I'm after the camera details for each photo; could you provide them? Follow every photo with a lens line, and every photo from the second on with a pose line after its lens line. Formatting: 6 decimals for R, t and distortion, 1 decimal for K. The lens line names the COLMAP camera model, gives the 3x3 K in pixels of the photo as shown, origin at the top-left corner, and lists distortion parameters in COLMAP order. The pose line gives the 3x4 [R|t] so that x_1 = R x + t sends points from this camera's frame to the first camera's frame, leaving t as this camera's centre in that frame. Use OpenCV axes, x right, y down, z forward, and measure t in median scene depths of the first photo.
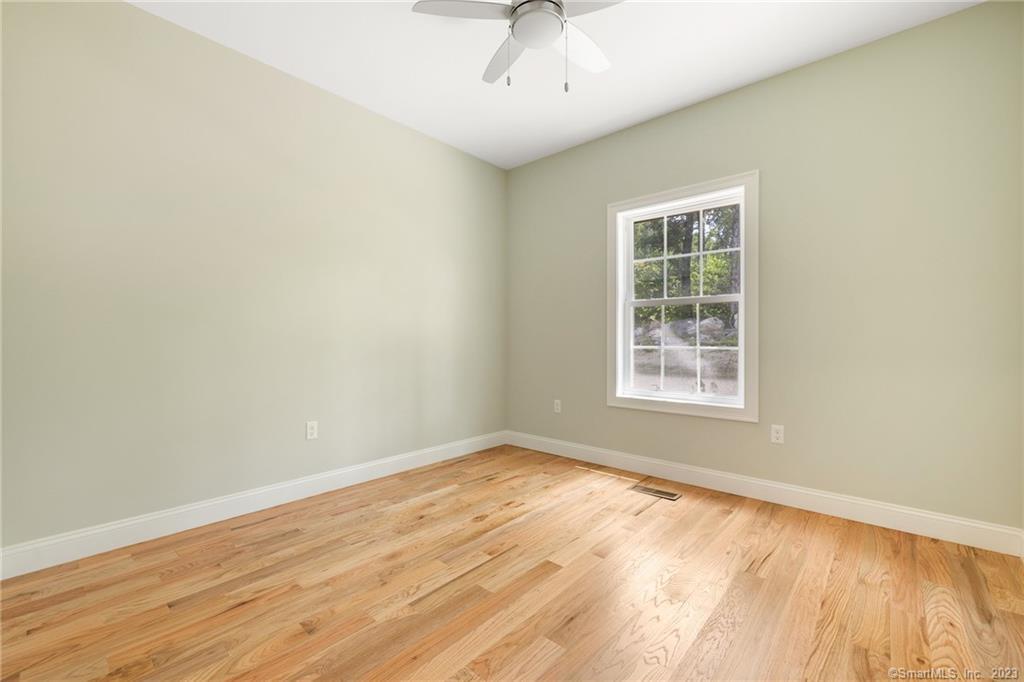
lens RADIAL K [[426.7, 0, 511.0], [0, 426.7, 339.8], [0, 0, 1]] dist [-0.001362, -0.000010]
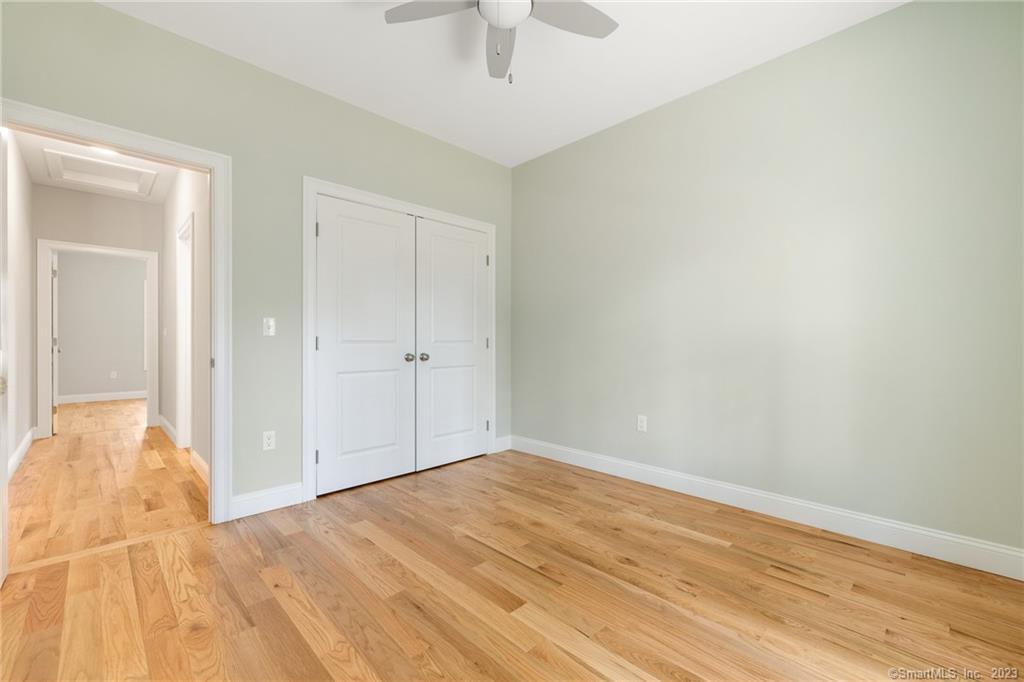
lens RADIAL K [[418.1, 0, 506.2], [0, 418.1, 341.7], [0, 0, 1]] dist [0.000008, 0.000022]
pose [[-0.065034, 0.000299, -0.997883, 0.777703], [-0.000395, 1.000000, 0.000325, -0.002915], [0.997883, 0.000415, -0.065034, 0.859515]]
